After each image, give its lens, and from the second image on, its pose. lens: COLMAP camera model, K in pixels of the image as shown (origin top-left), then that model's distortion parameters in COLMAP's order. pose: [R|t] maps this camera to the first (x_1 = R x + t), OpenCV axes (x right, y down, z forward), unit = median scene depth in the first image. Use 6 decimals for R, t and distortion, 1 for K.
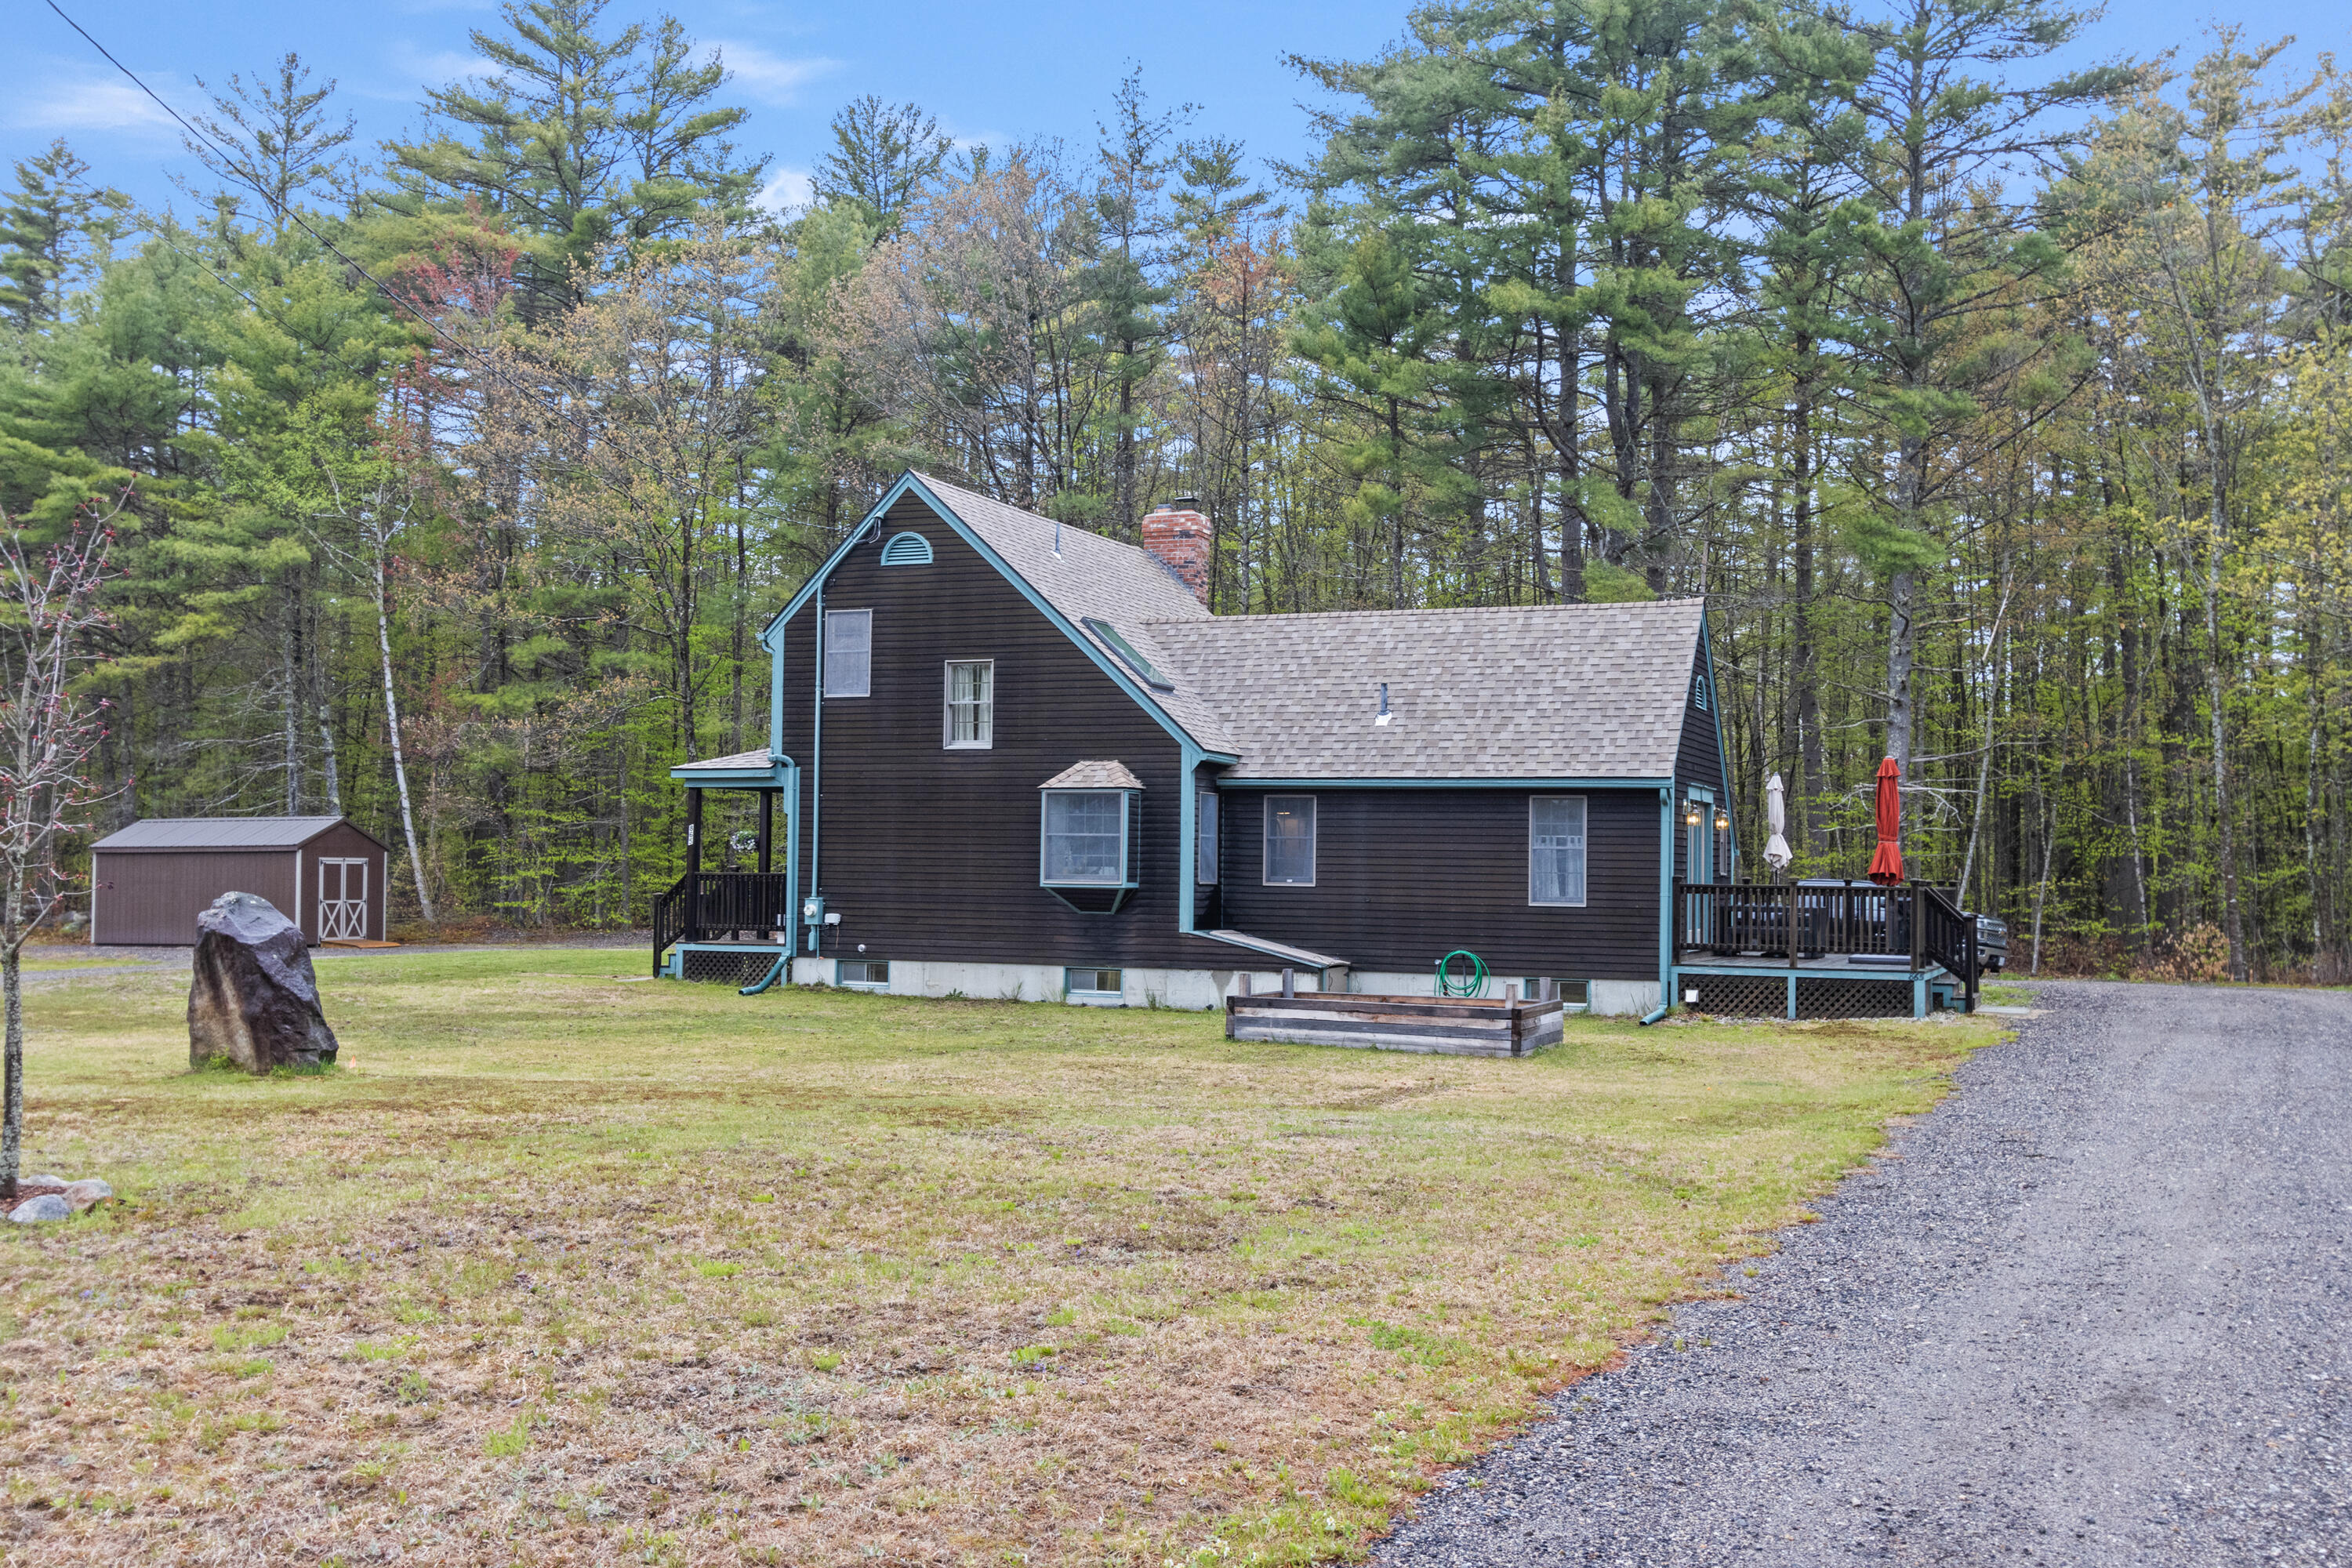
lens RADIAL K [[2295.1, 0, 1176.0], [0, 2295.1, 784.0], [0, 0, 1]] dist [0.023378, -0.038951]
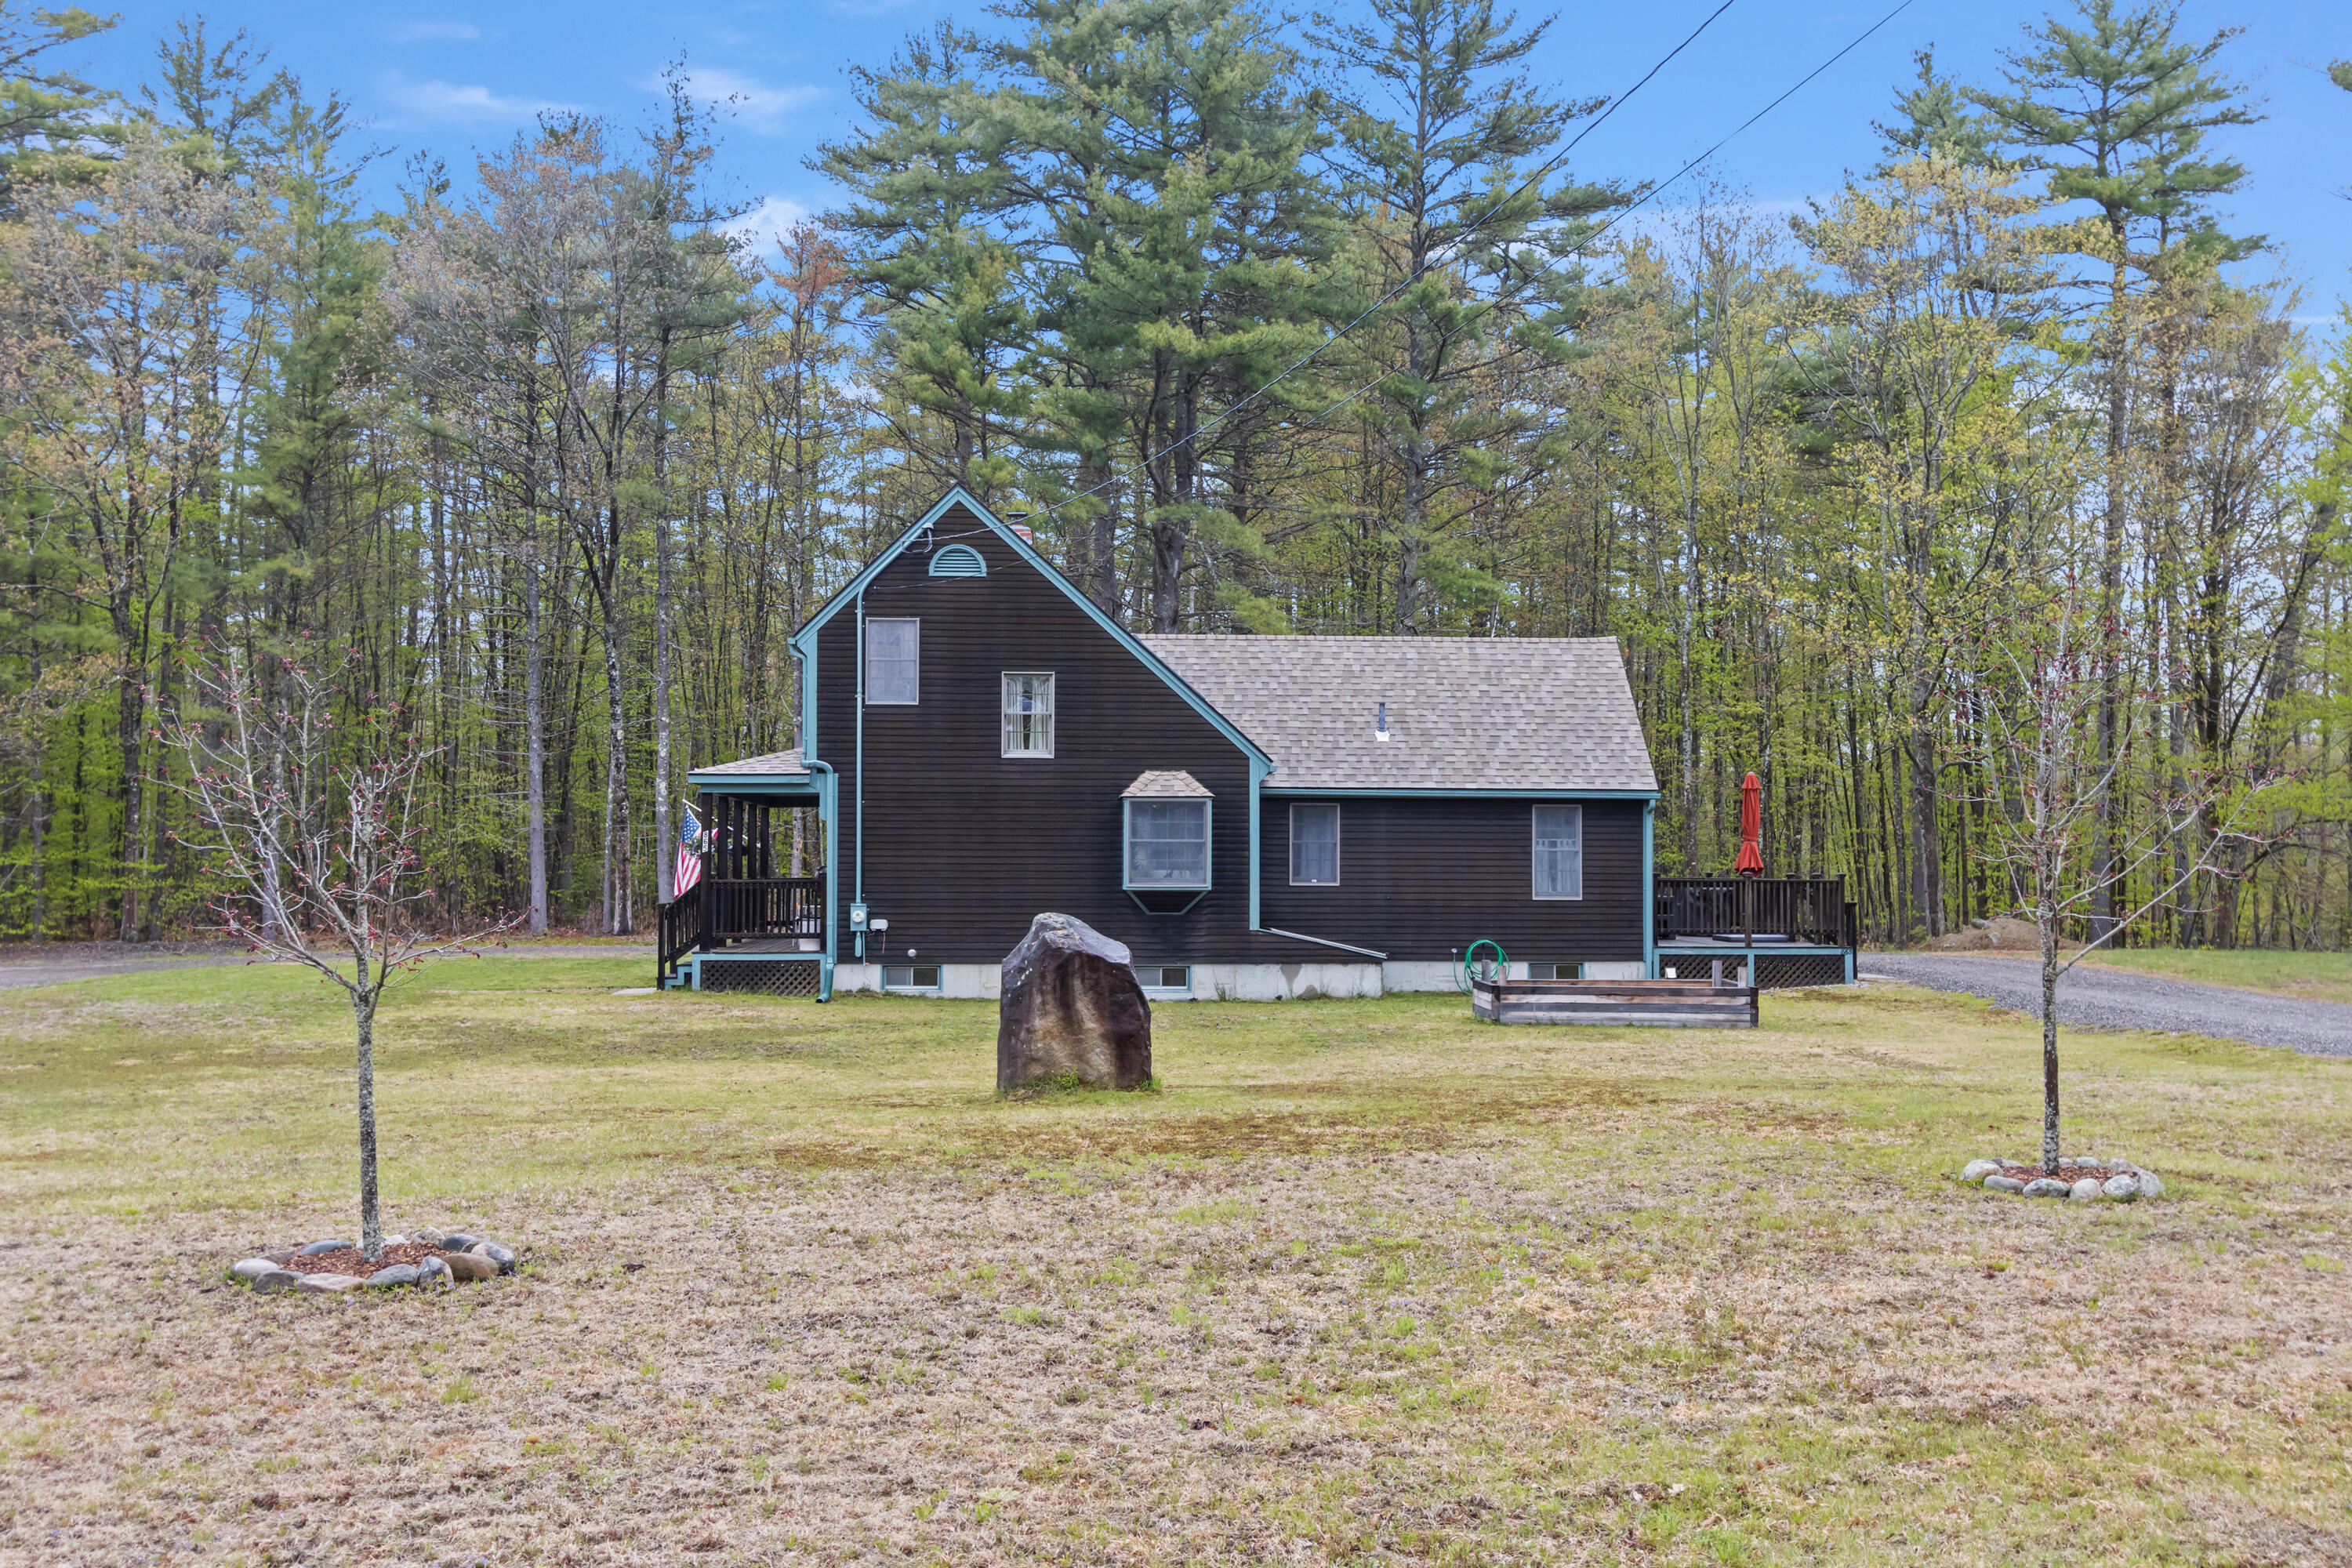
lens RADIAL K [[2295.1, 0, 1176.0], [0, 2295.1, 784.0], [0, 0, 1]] dist [0.023378, -0.038951]
pose [[0.893017, 0.004883, 0.449996, -0.498770], [-0.008002, 0.999955, 0.005030, -0.009233], [-0.449951, -0.008093, 0.893016, 0.044694]]
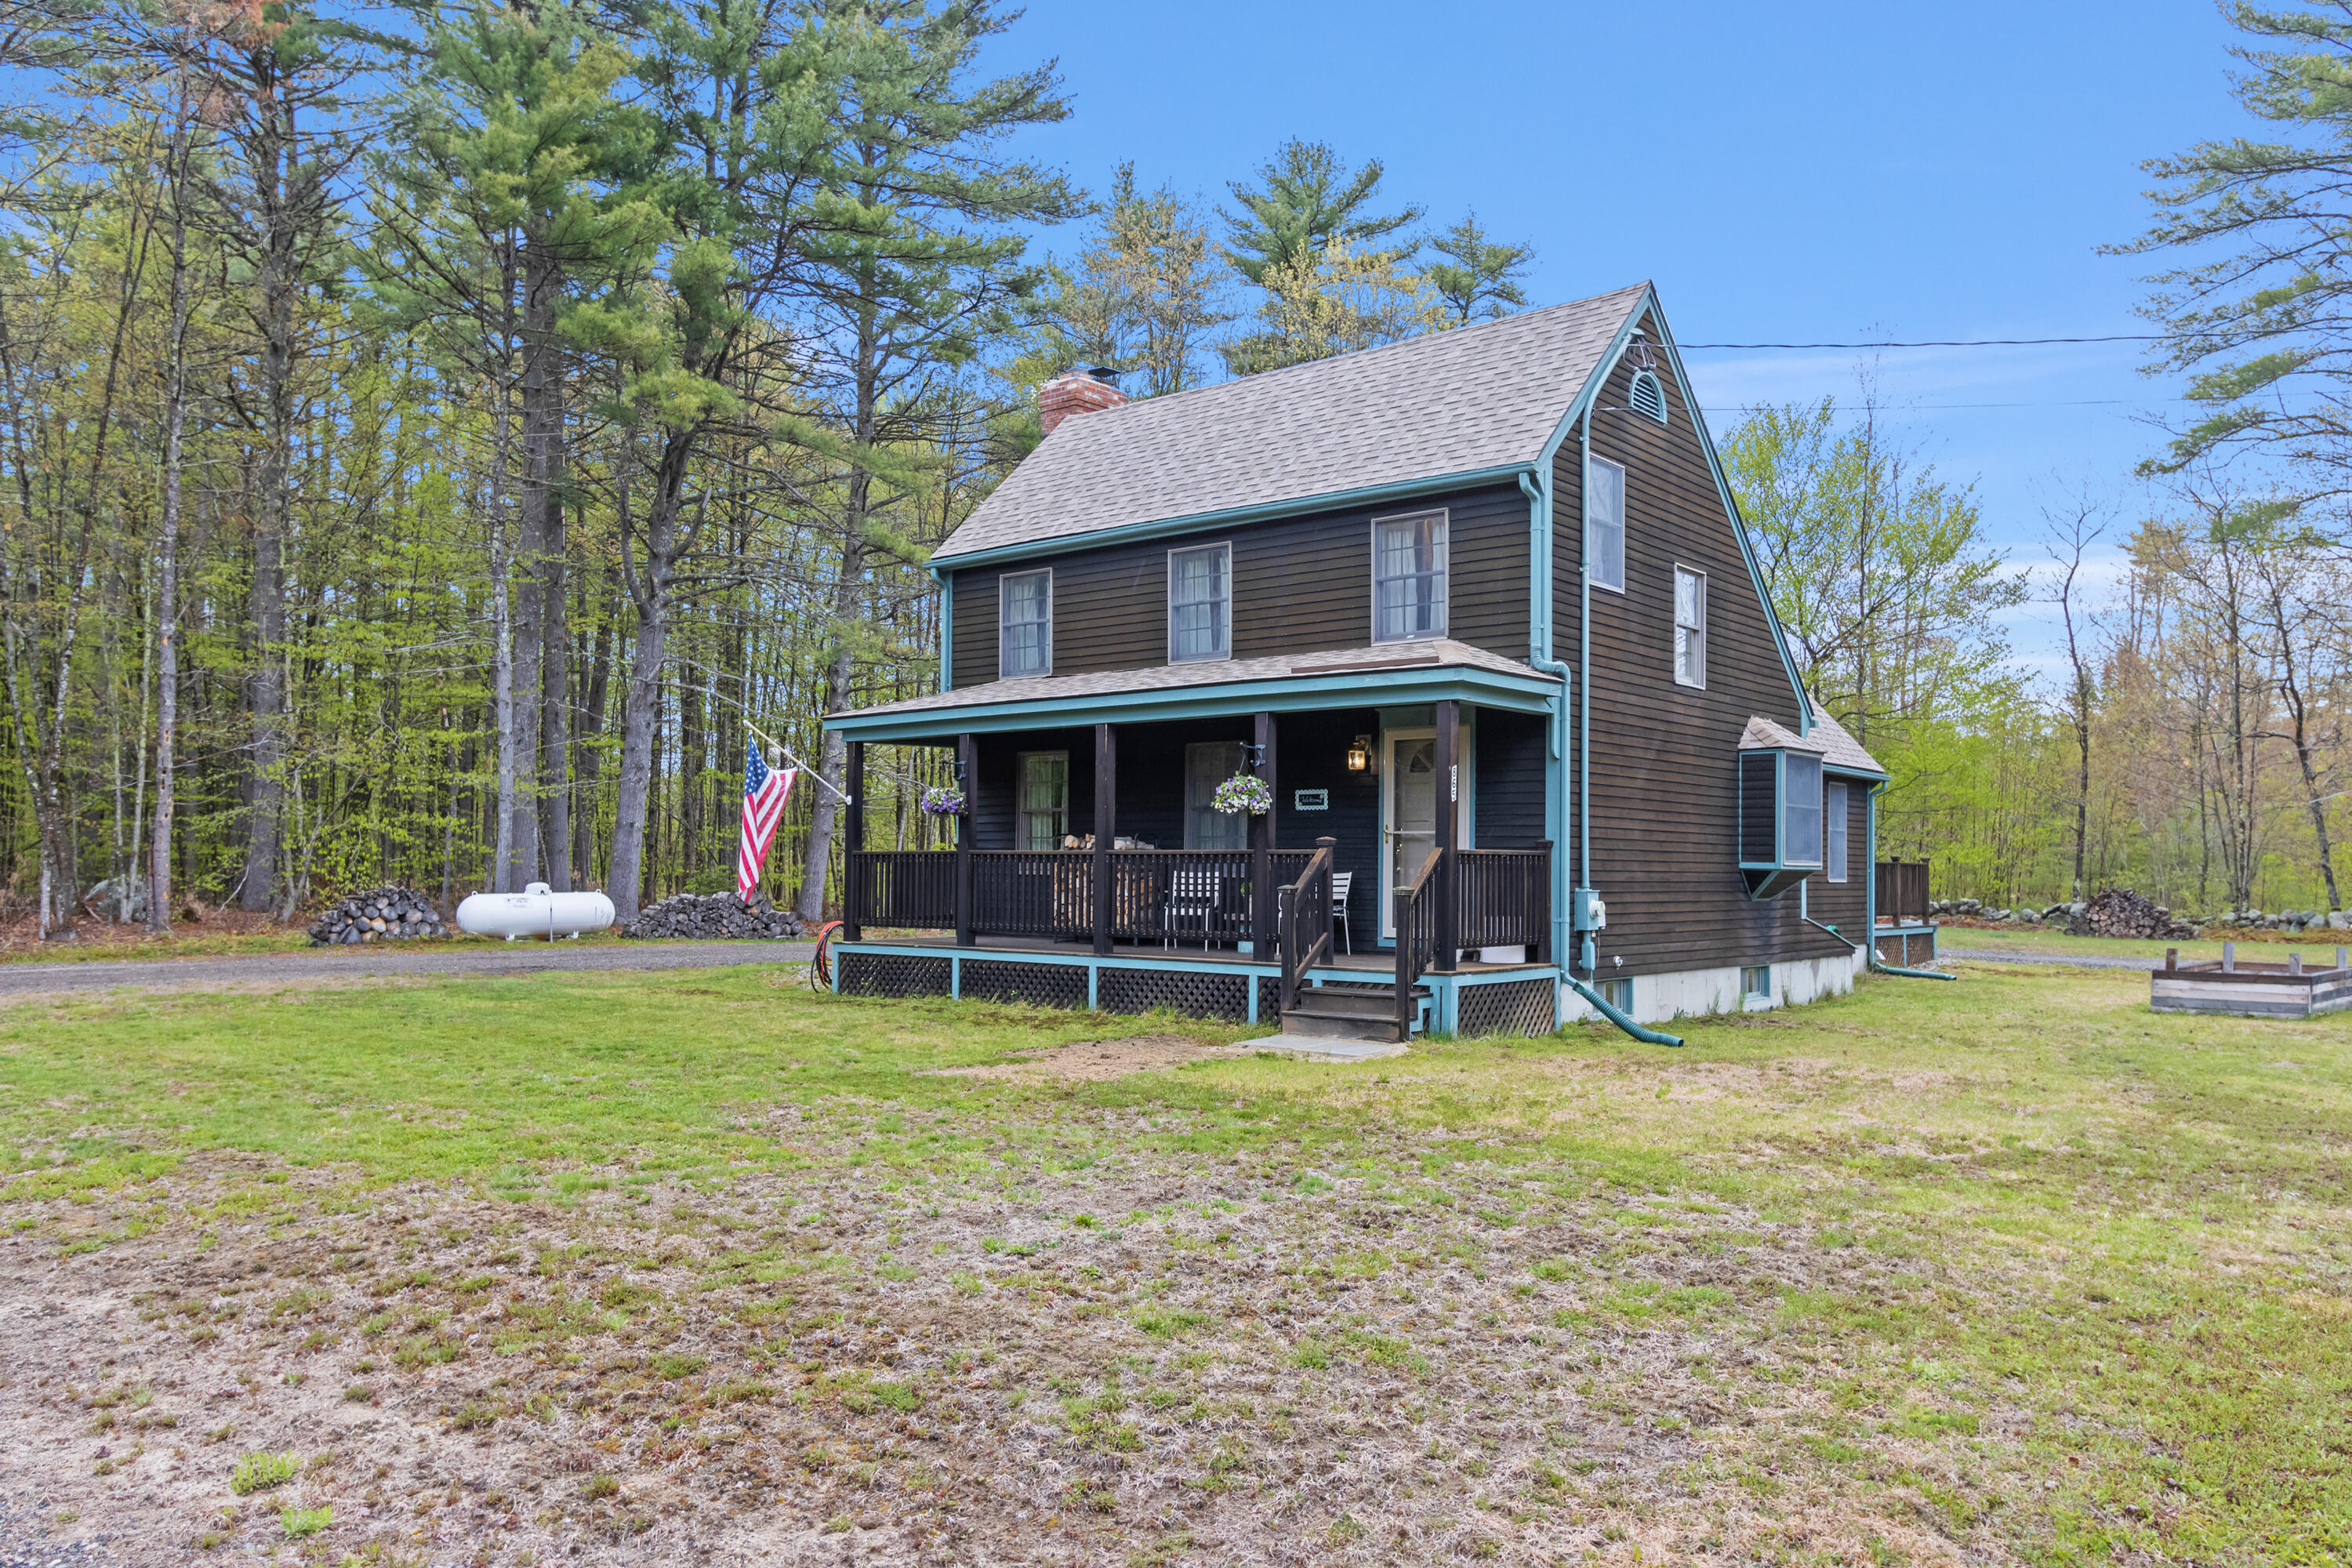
lens RADIAL K [[1699.6, 0, 1175.7], [0, 1699.6, 859.5], [0, 0, 1]] dist [0.003073, 0.000608]
pose [[0.321753, -0.004627, 0.946812, -0.669952], [-0.039686, 0.999043, 0.018369, 0.038017], [-0.945991, -0.043485, 0.321262, 0.982814]]
